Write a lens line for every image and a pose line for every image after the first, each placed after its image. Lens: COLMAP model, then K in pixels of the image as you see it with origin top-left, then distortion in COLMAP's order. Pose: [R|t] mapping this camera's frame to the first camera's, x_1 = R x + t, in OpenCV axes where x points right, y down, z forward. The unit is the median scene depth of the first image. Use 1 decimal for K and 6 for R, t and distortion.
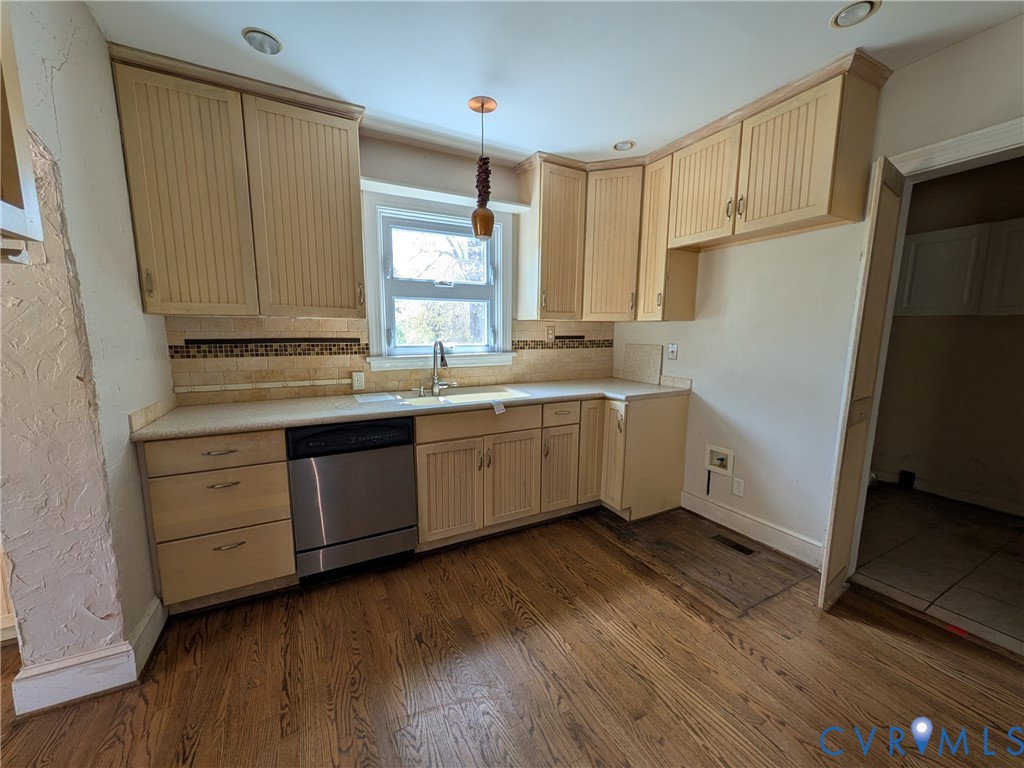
lens RADIAL K [[394.9, 0, 509.0], [0, 394.9, 387.6], [0, 0, 1]] dist [0.000718, 0.000067]
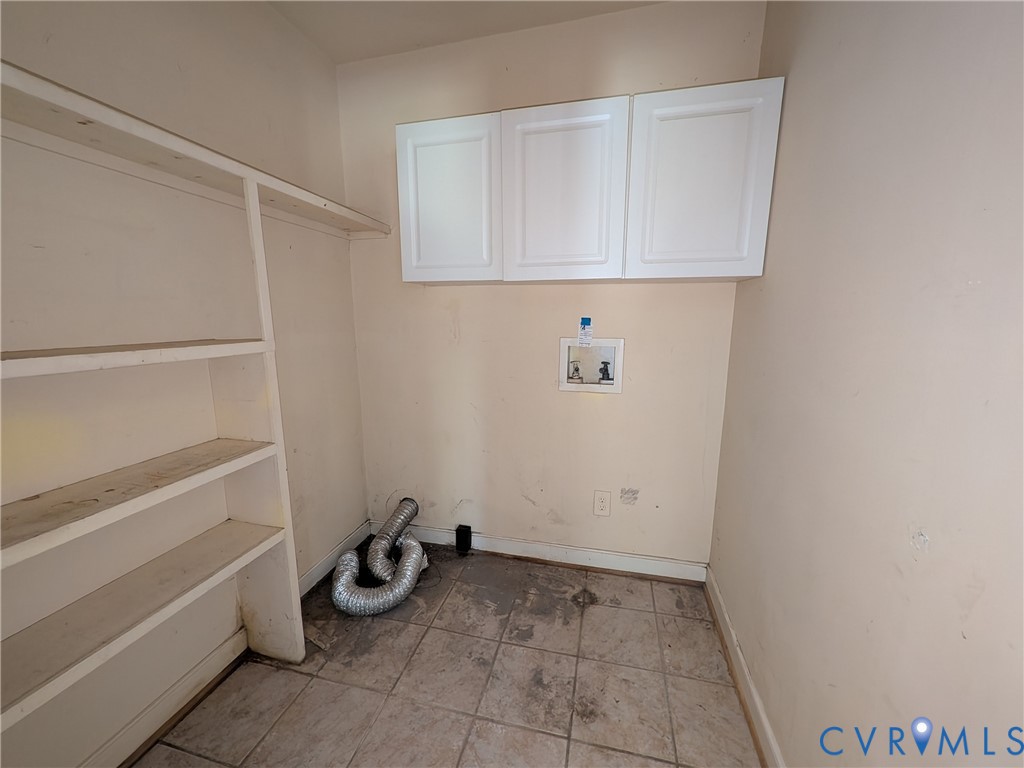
lens RADIAL K [[394.9, 0, 510.7], [0, 394.9, 385.2], [0, 0, 1]] dist [0.000718, 0.000067]
pose [[0.656089, -0.137780, 0.742000, 0.614514], [0.110597, 0.990132, 0.086063, -0.068967], [-0.746536, 0.025598, 0.664853, 0.507019]]
